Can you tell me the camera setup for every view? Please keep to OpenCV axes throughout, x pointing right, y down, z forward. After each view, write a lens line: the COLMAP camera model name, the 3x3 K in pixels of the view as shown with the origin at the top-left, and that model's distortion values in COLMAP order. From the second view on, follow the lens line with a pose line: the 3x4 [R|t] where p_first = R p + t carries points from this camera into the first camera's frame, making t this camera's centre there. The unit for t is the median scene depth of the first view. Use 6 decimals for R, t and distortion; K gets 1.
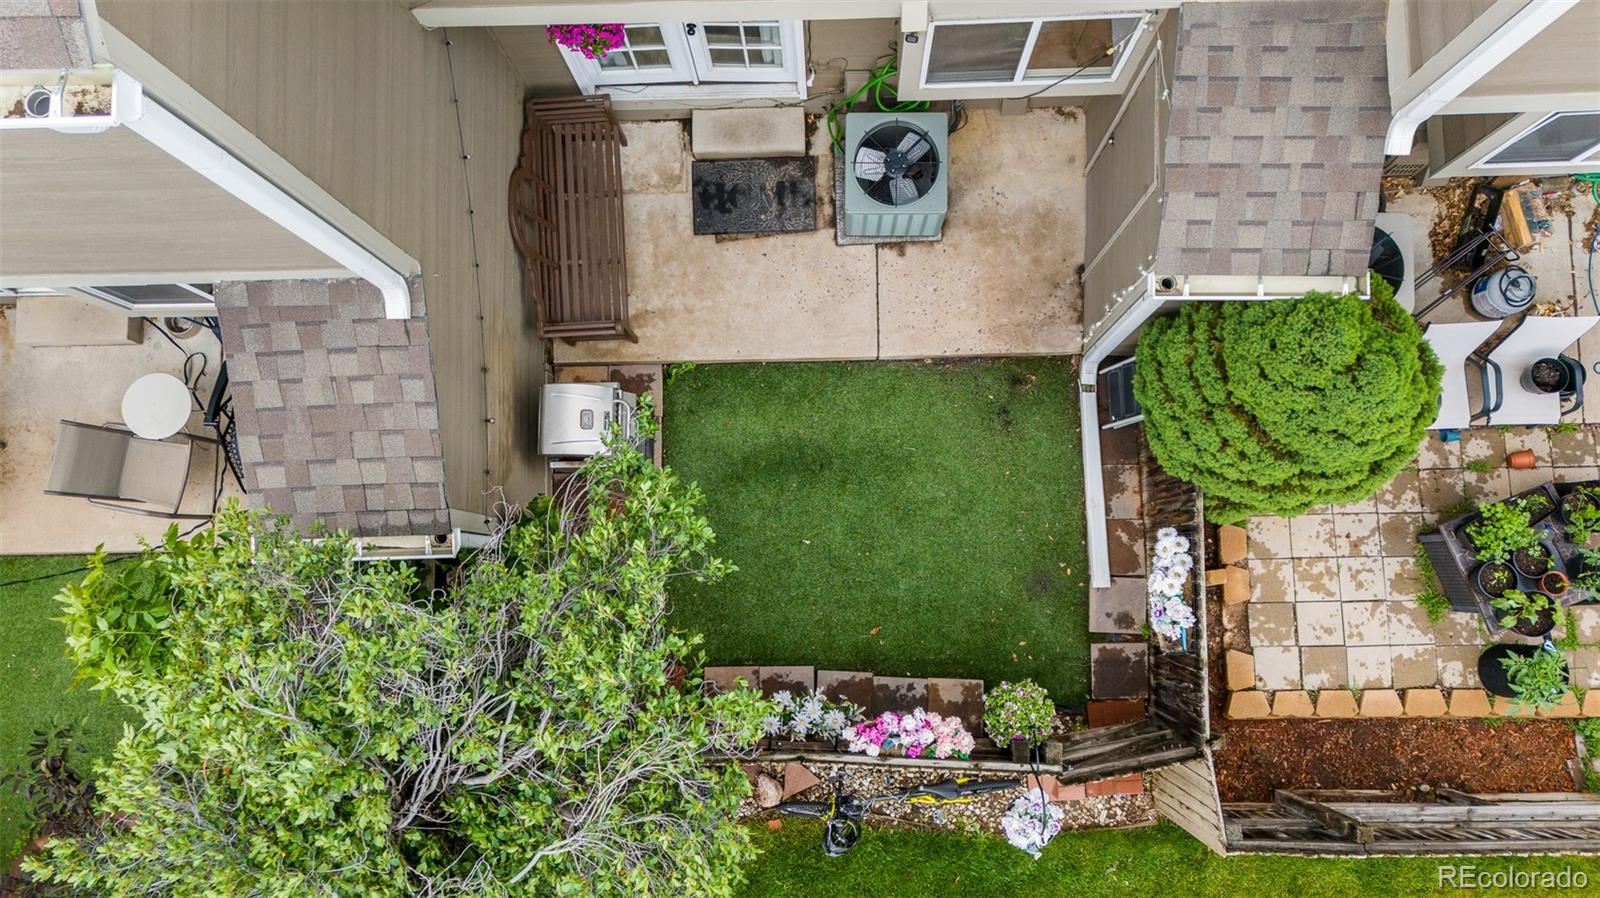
lens RADIAL K [[1154.8, 0, 799.2], [0, 1154.8, 448.9], [0, 0, 1]] dist [0.008592, -0.003729]
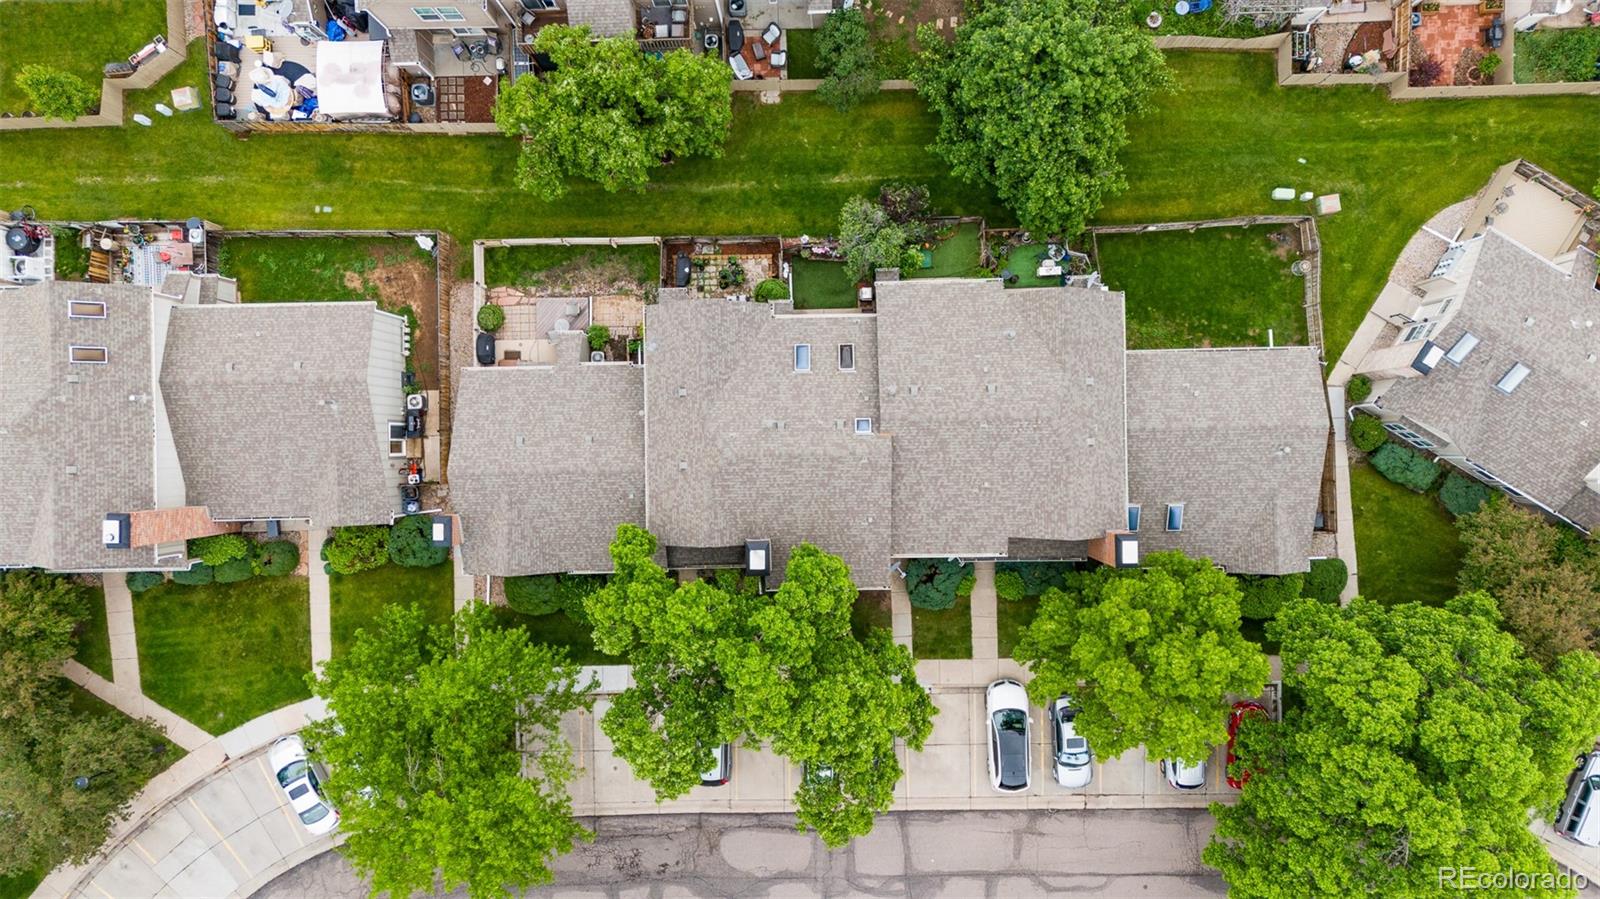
lens RADIAL K [[1154.8, 0, 799.6], [0, 1154.8, 448.6], [0, 0, 1]] dist [0.008592, -0.003729]
pose [[-0.997849, 0.009815, 0.064808, -0.222306], [-0.002753, -0.994129, 0.108168, -1.710587], [0.065489, 0.107757, 0.992018, -5.843267]]
